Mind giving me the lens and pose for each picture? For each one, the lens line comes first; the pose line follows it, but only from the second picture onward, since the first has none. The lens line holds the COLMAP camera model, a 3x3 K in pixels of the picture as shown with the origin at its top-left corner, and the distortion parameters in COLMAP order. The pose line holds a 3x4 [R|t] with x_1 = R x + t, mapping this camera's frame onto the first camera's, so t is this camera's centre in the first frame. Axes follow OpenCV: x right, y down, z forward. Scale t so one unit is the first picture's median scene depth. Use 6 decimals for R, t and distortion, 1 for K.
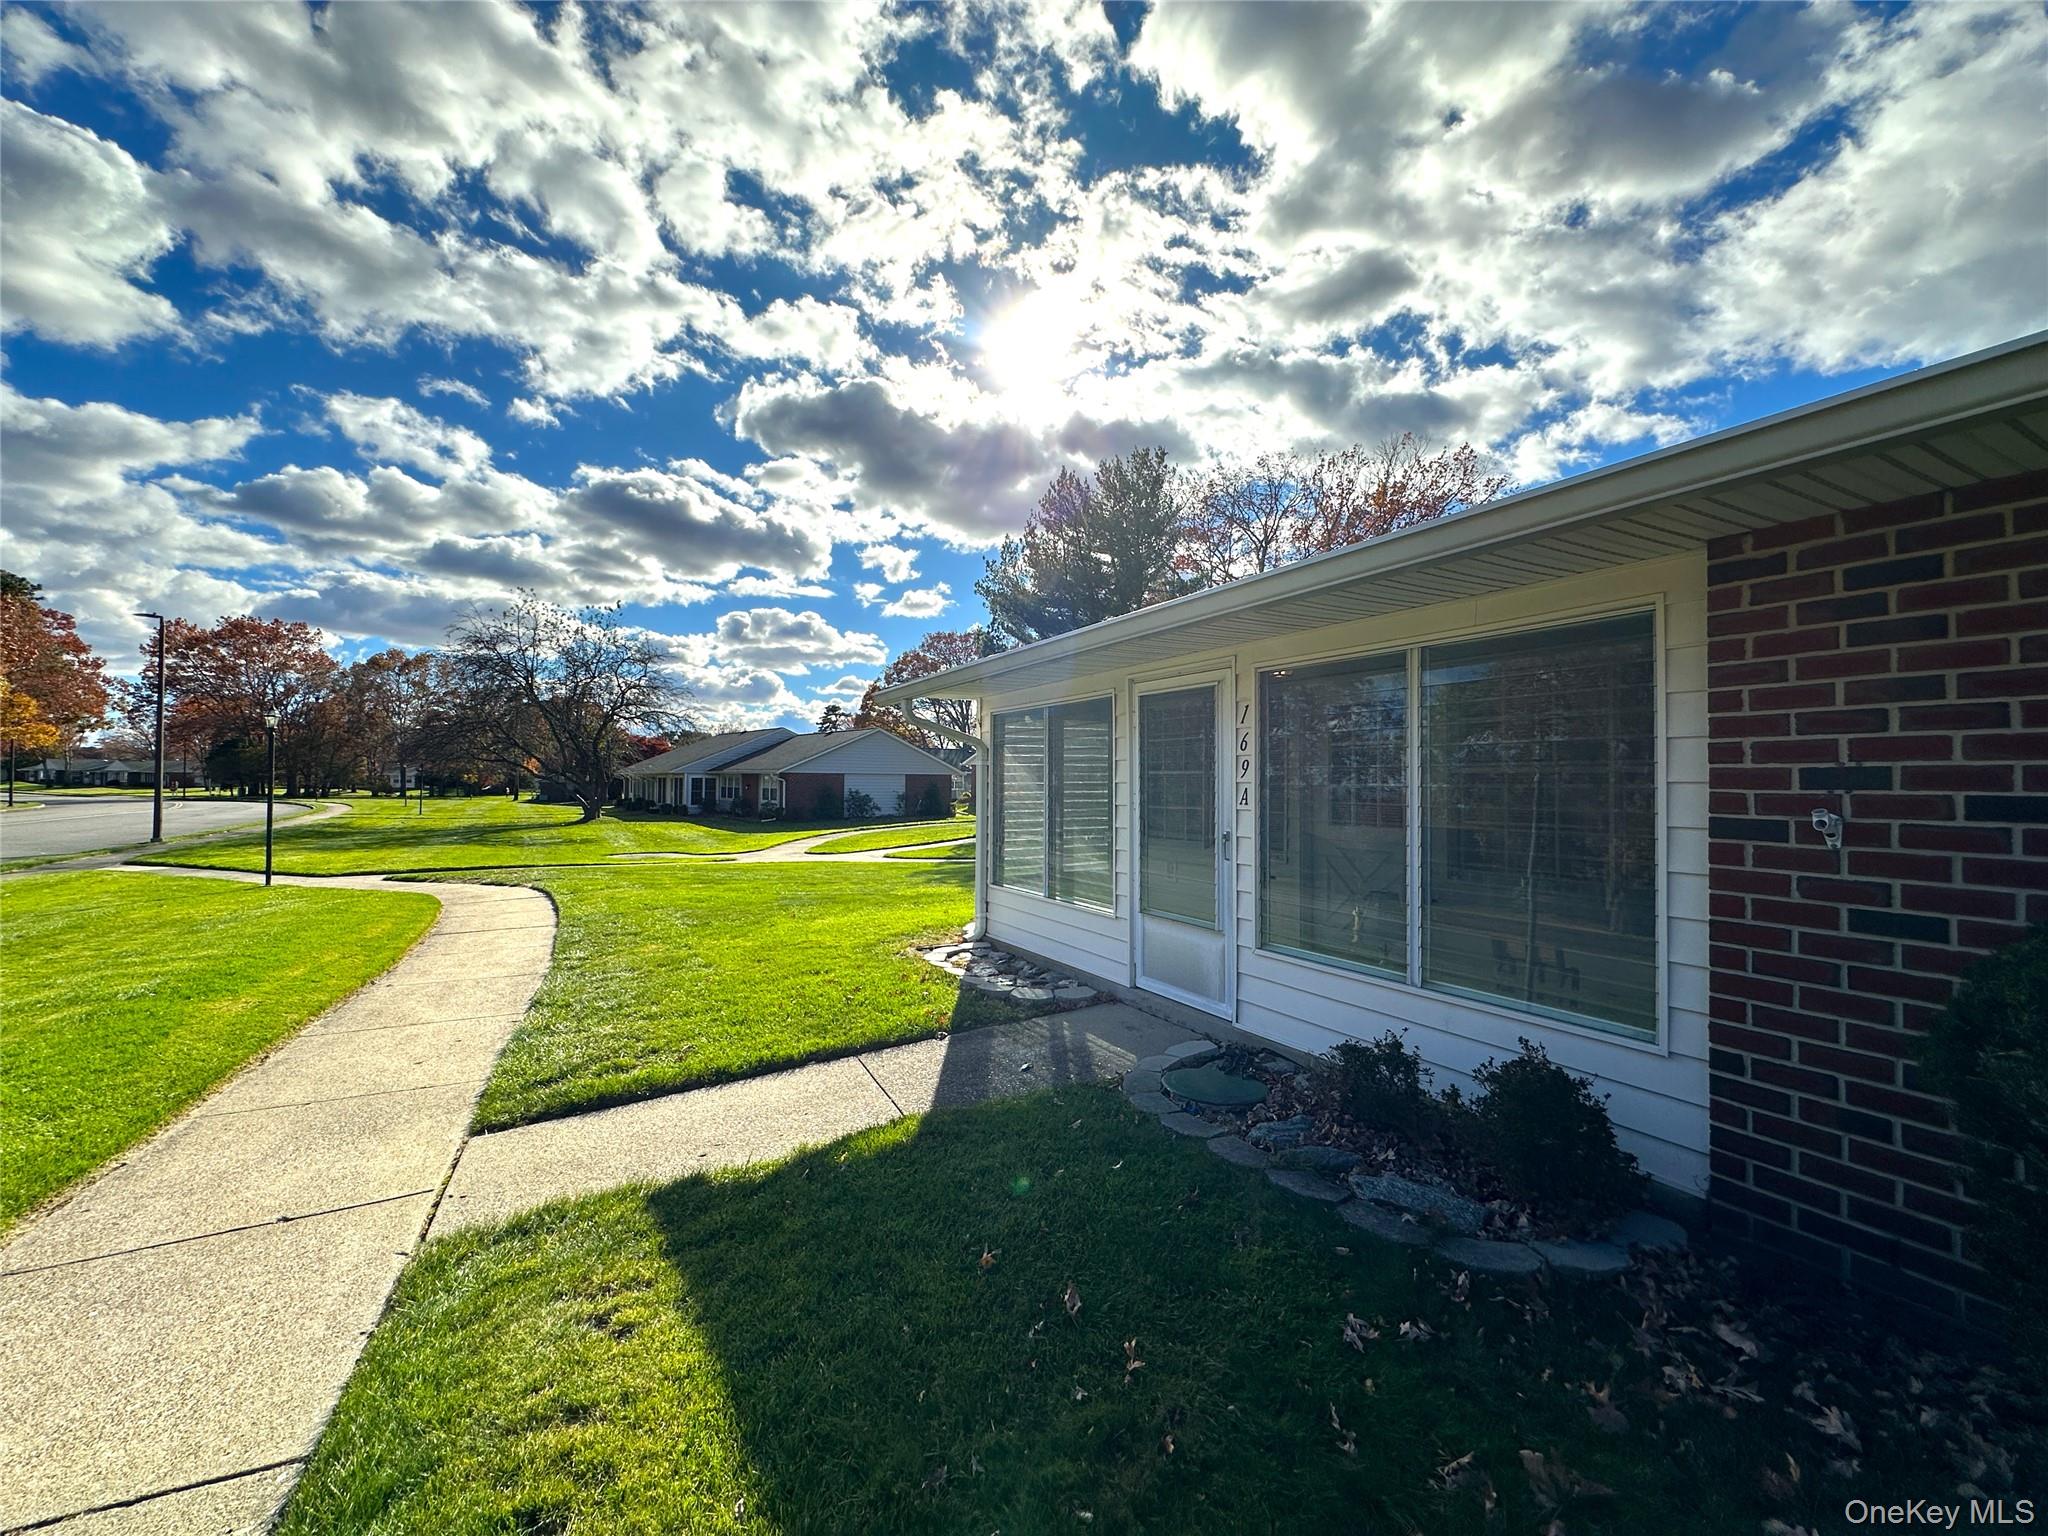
lens RADIAL K [[815.8, 0, 1022.8], [0, 815.8, 767.1], [0, 0, 1]] dist [-0.005243, 0.001405]
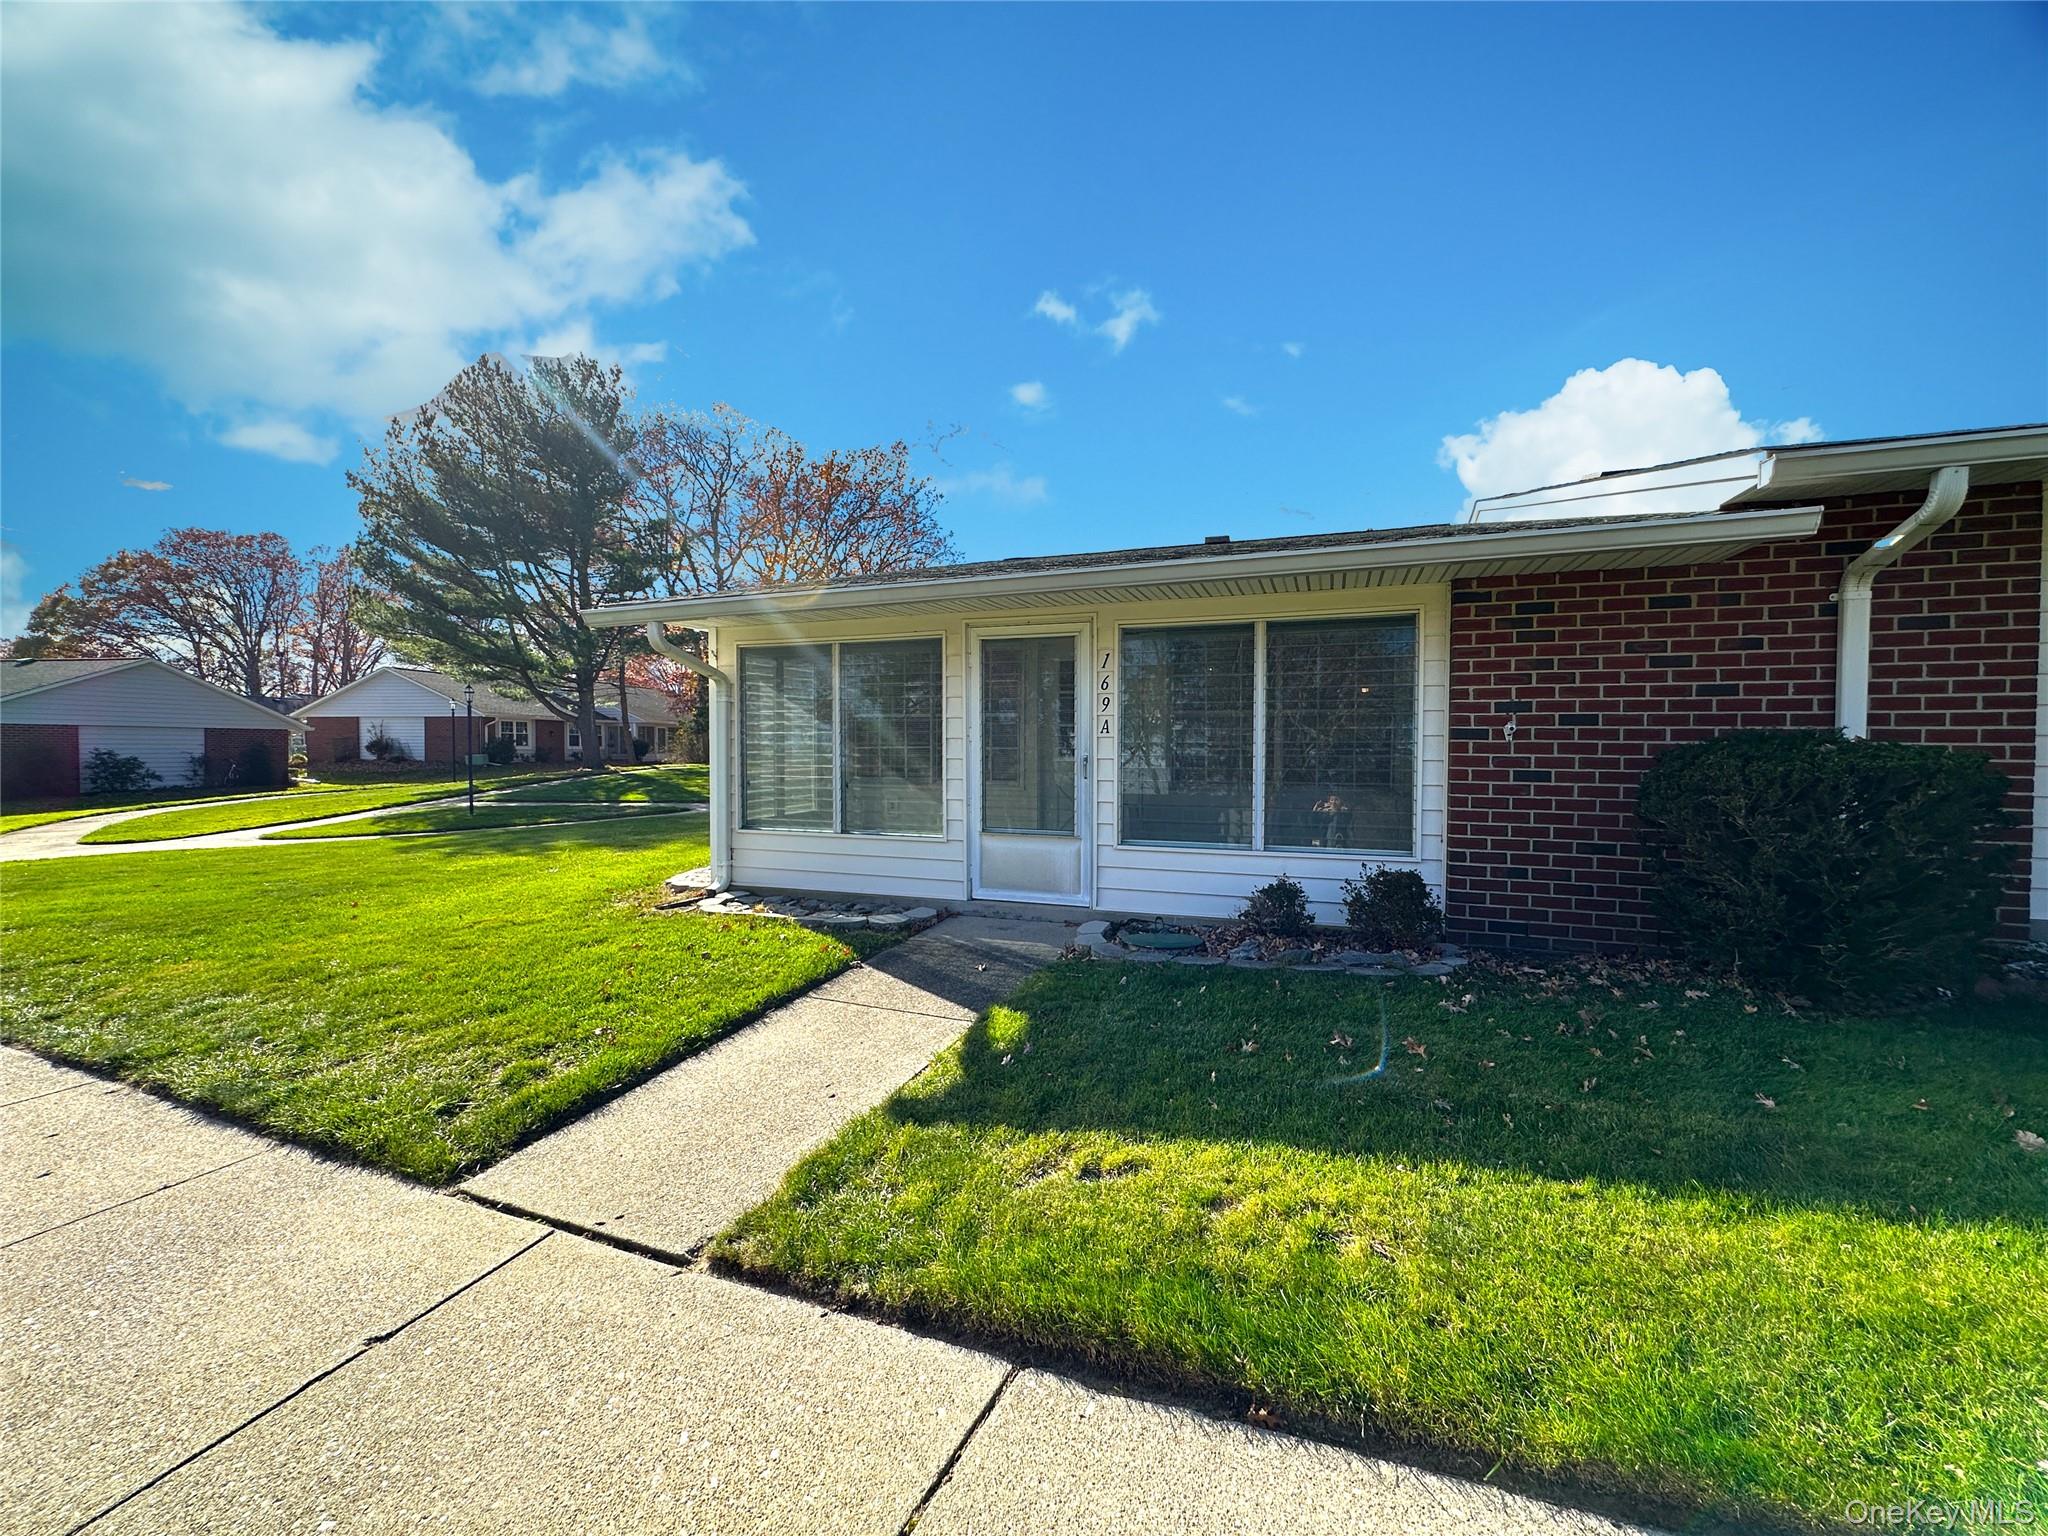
lens RADIAL K [[815.8, 0, 1023.1], [0, 815.8, 768.7], [0, 0, 1]] dist [-0.005243, 0.001405]
pose [[0.755984, -0.021697, 0.654230, -0.663170], [-0.010290, 0.998933, 0.045019, 0.046943], [-0.654509, -0.040766, 0.754954, 0.134839]]
